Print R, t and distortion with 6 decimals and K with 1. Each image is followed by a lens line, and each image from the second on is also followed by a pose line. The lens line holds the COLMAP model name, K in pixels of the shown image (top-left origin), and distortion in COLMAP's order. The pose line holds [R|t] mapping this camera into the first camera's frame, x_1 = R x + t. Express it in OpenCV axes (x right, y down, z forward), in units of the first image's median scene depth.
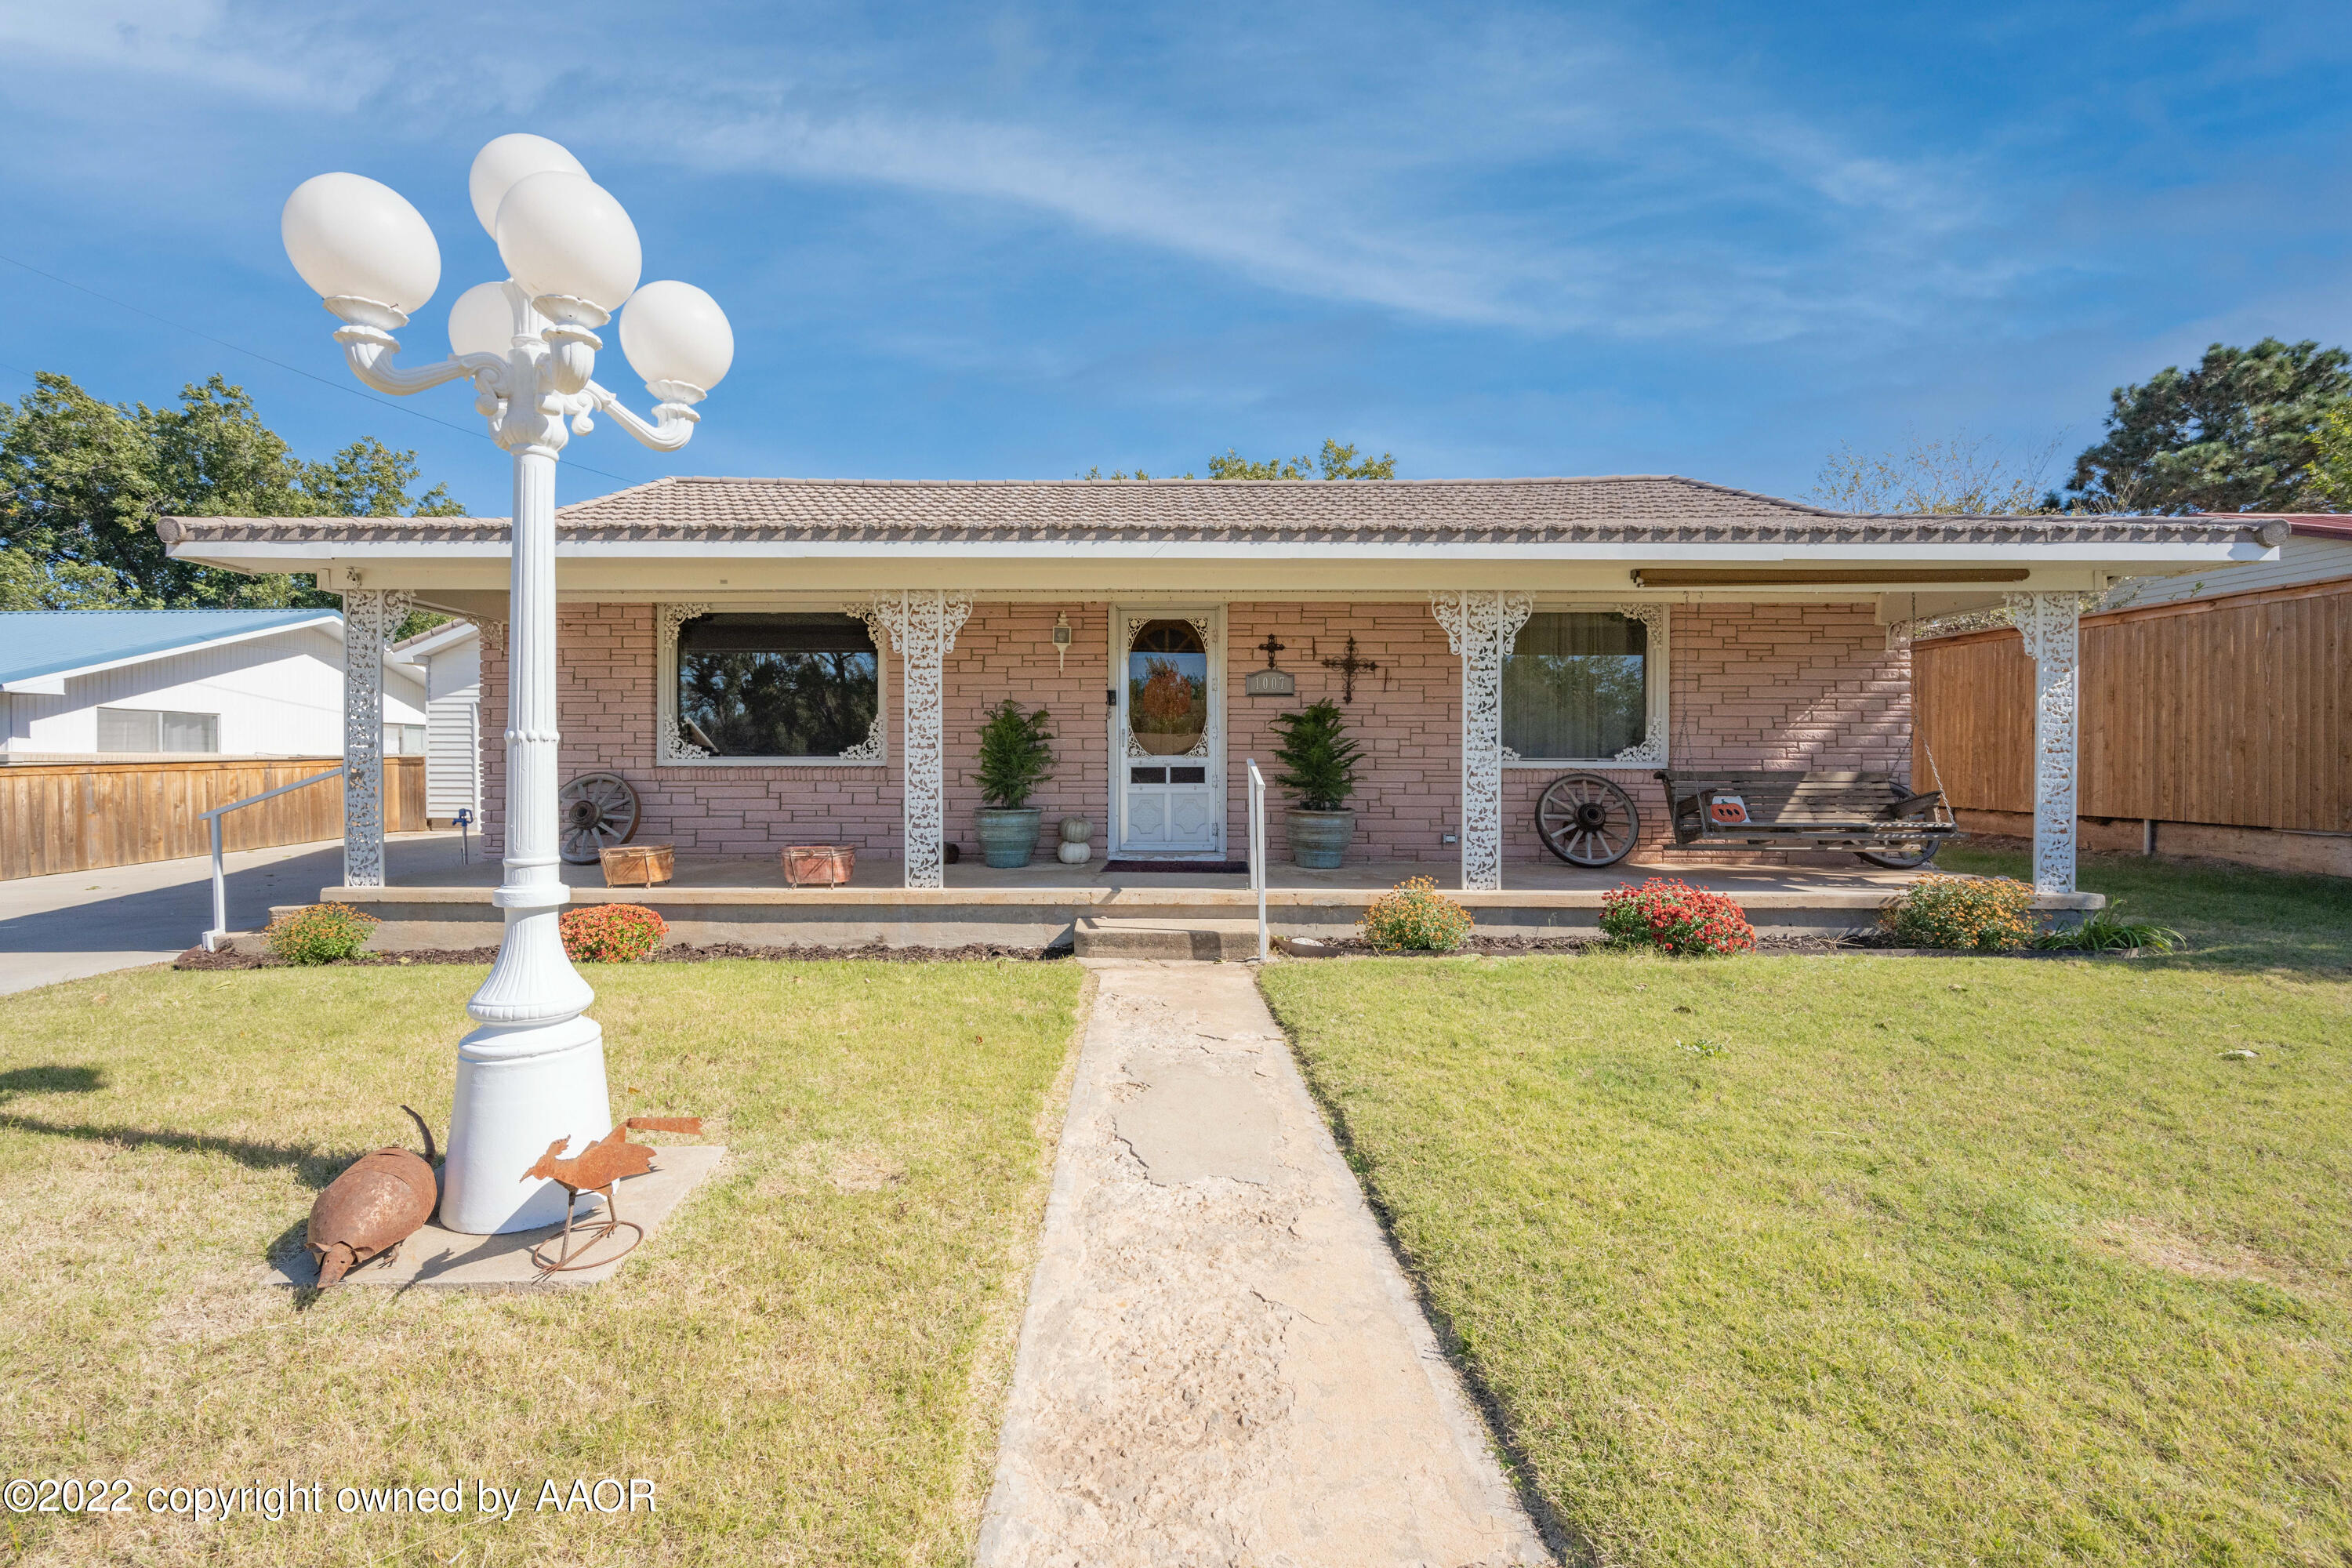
lens RADIAL K [[1108.3, 0, 1113.2], [0, 1108.3, 772.5], [0, 0, 1]] dist [-0.005047, -0.000816]
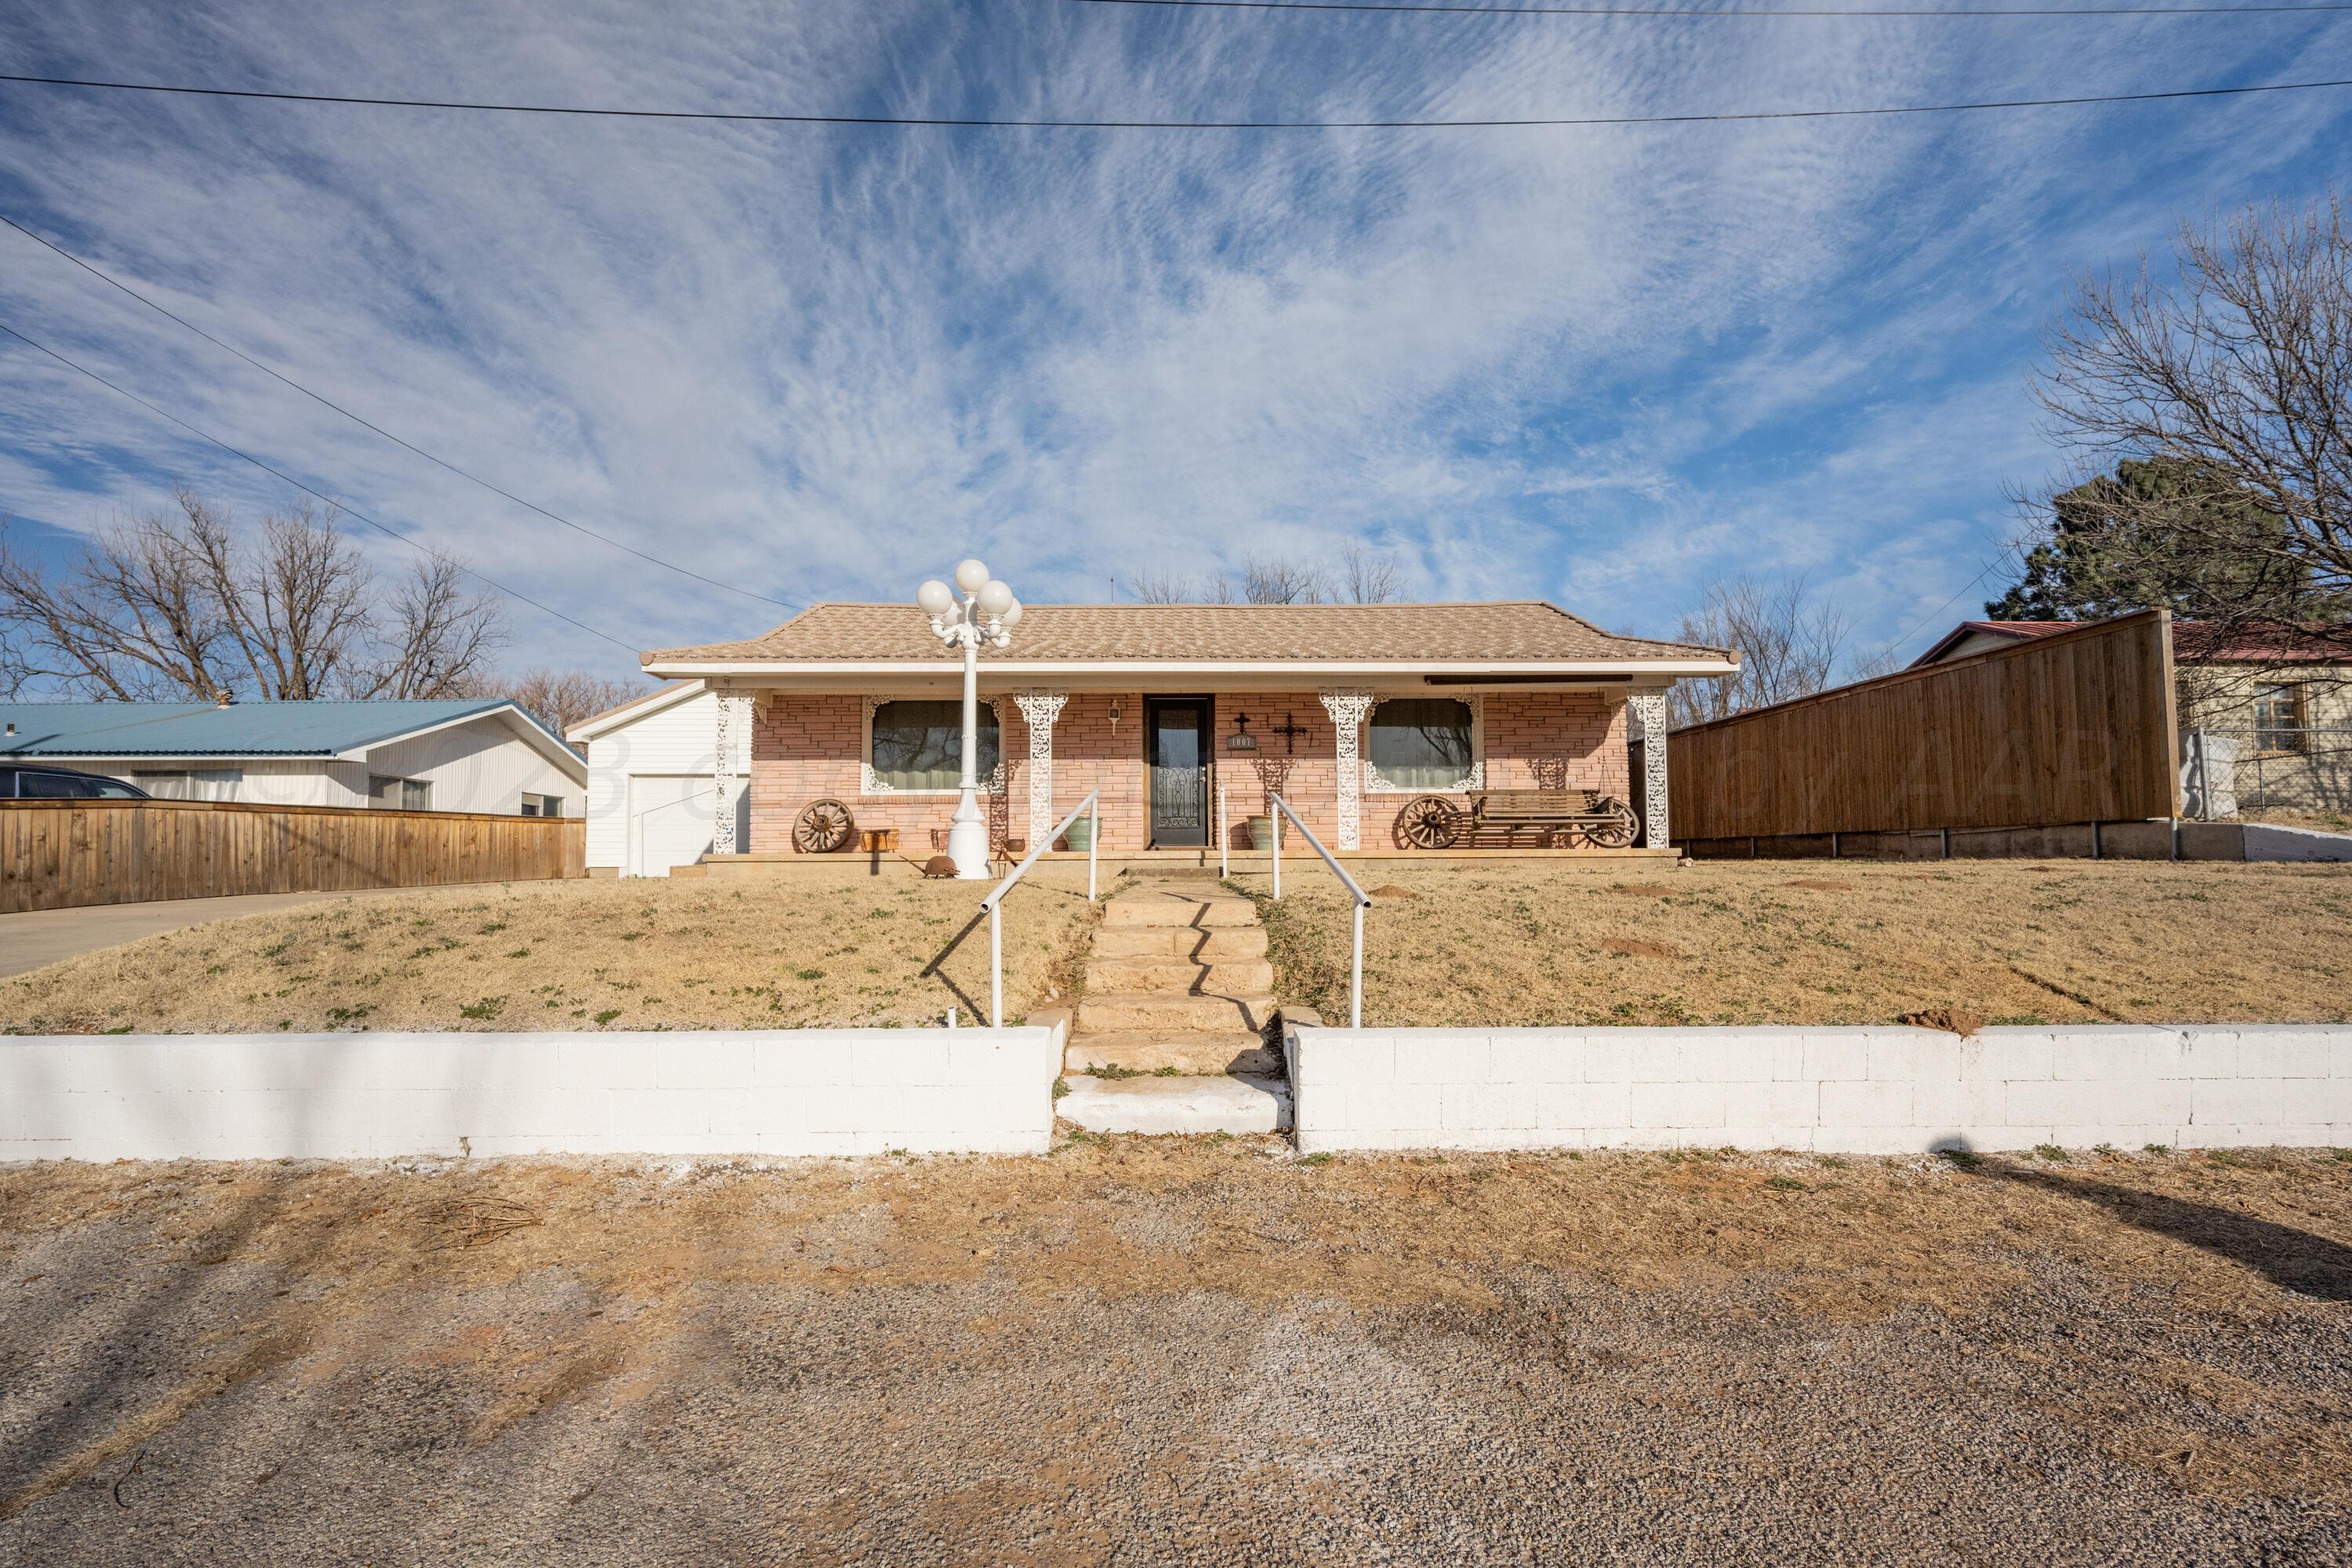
lens RADIAL K [[1365.2, 0, 1176.0], [0, 1365.2, 784.0], [0, 0, 1]] dist [-0.002275, -0.001669]
pose [[0.999758, -0.004516, 0.021532, 0.001254], [0.006285, 0.996543, -0.082835, 0.148646], [-0.021083, 0.082951, 0.996331, -1.007177]]
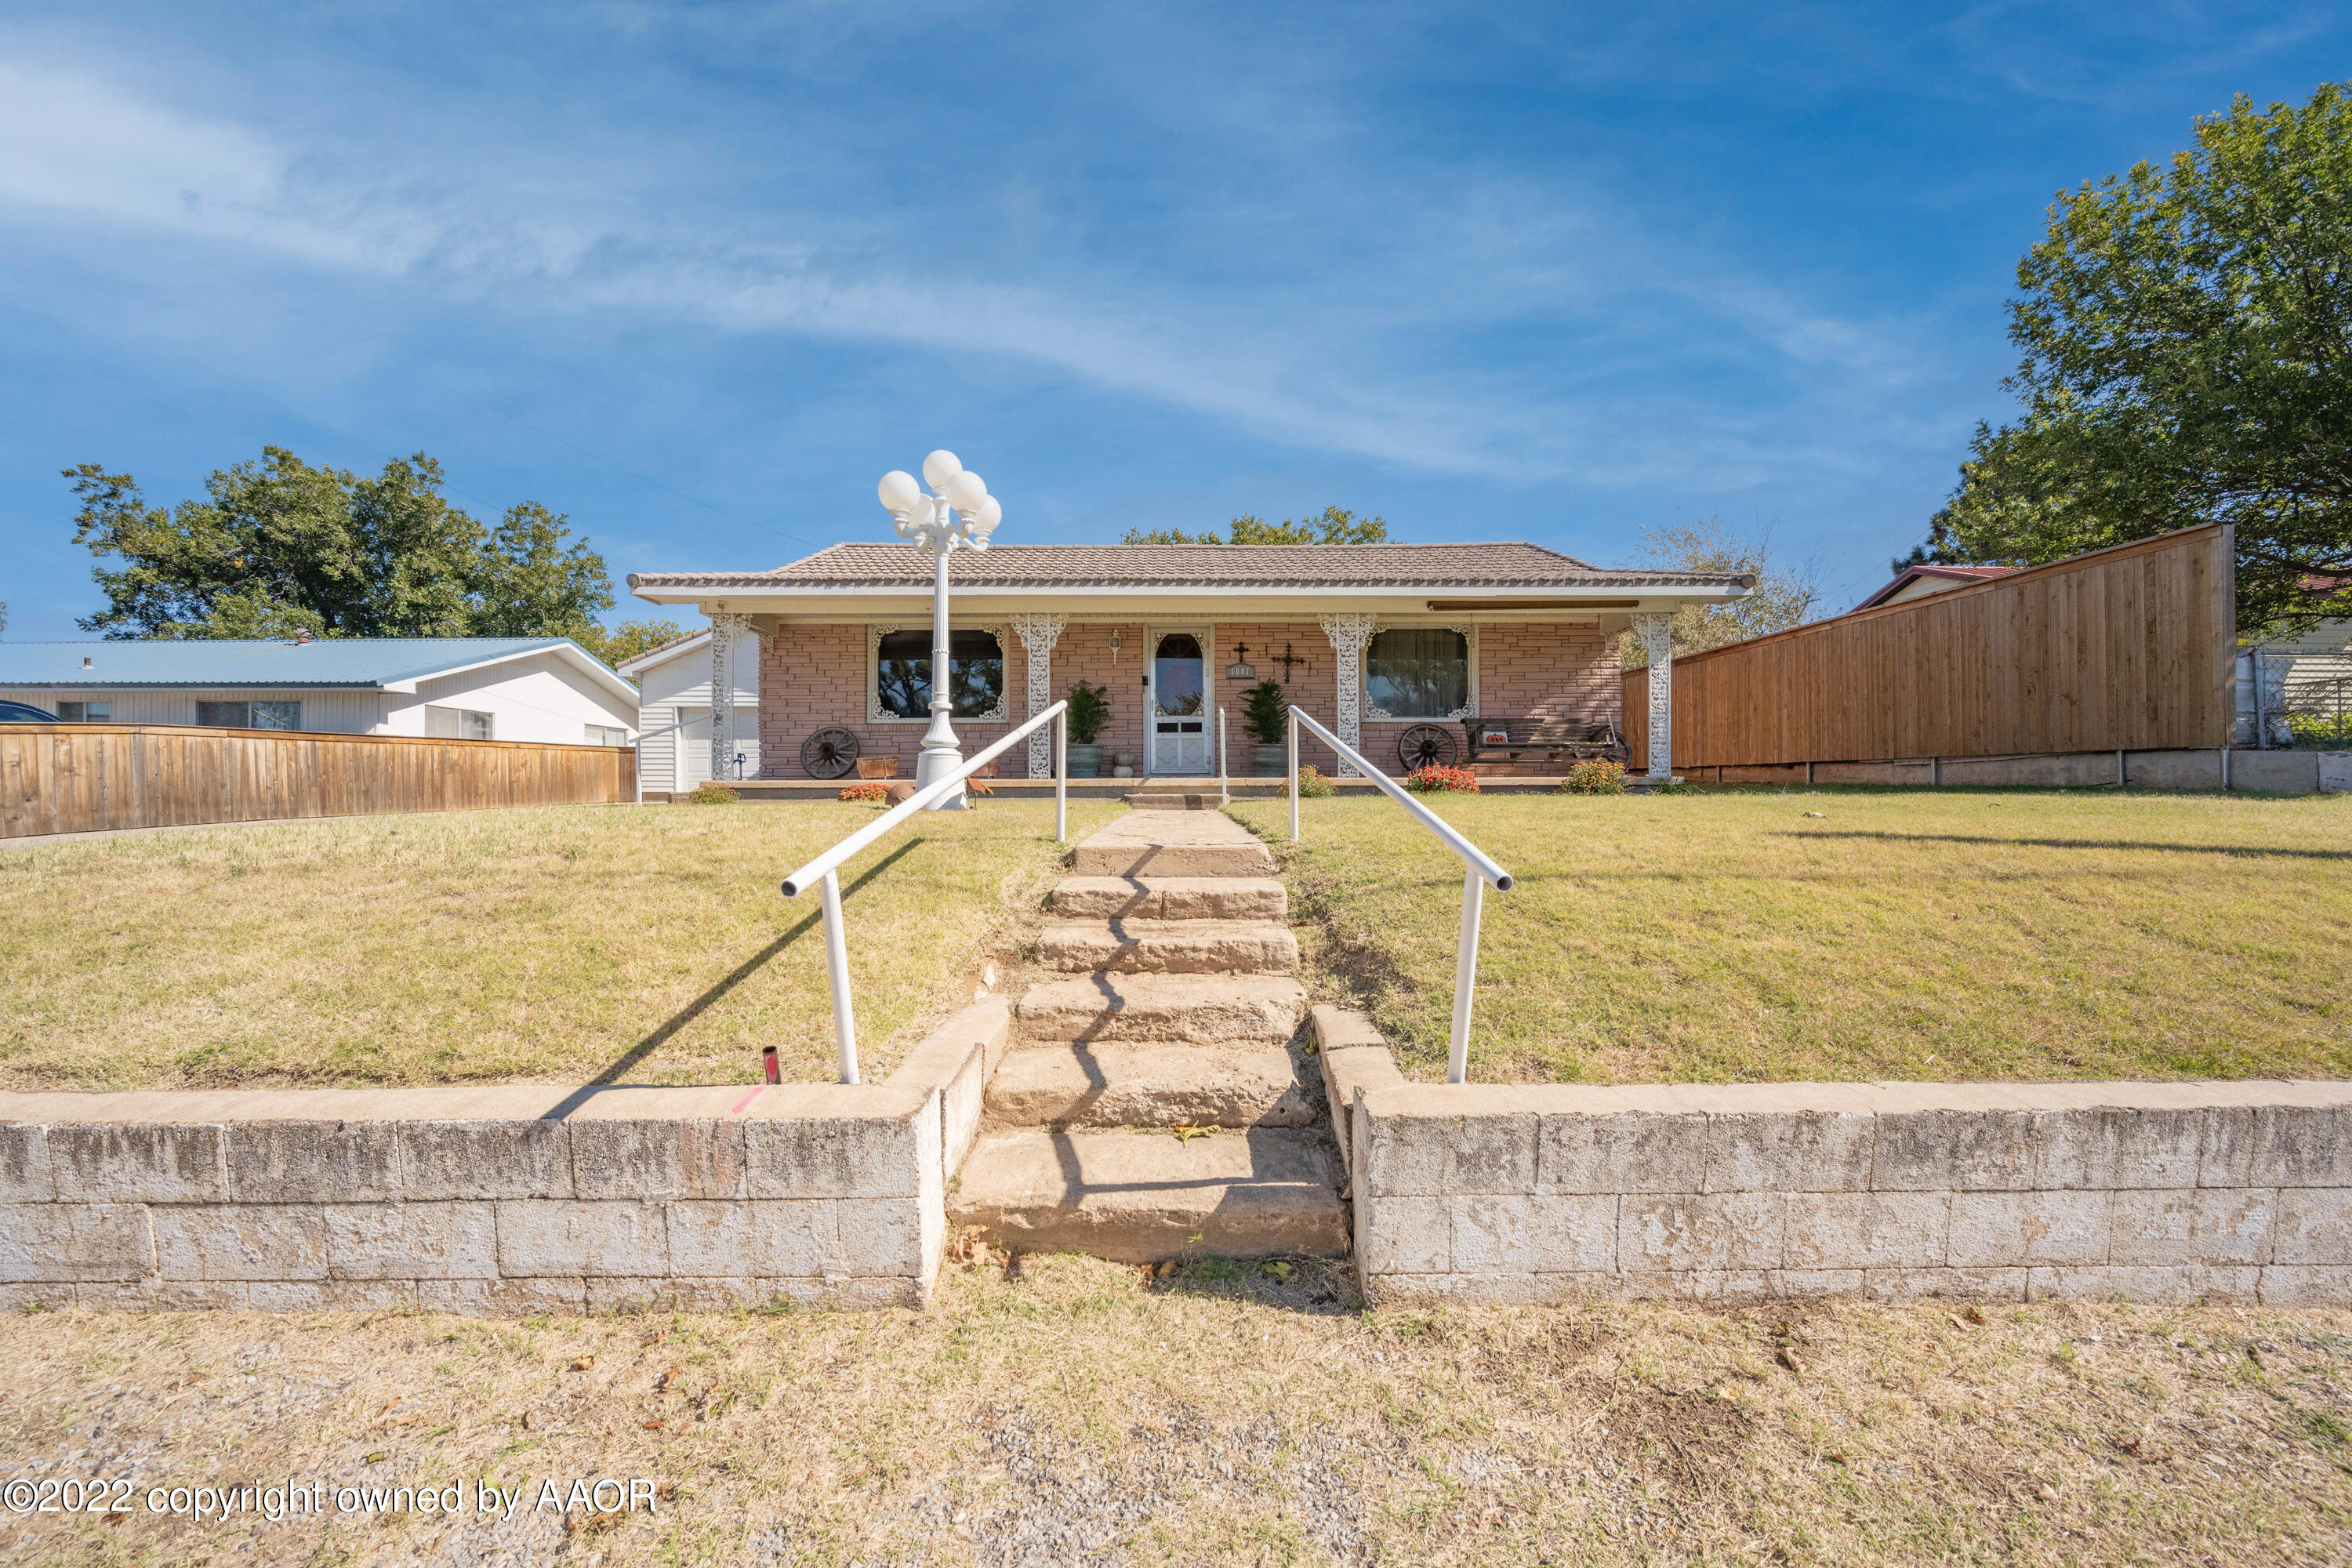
lens RADIAL K [[1084.3, 0, 1177.0], [0, 1084.3, 786.6], [0, 0, 1]] dist [-0.002804, 0.000116]
pose [[0.999839, -0.004083, 0.017501, 0.017436], [0.004507, 0.999695, -0.024281, 0.132081], [-0.017396, 0.024356, 0.999552, -0.624190]]
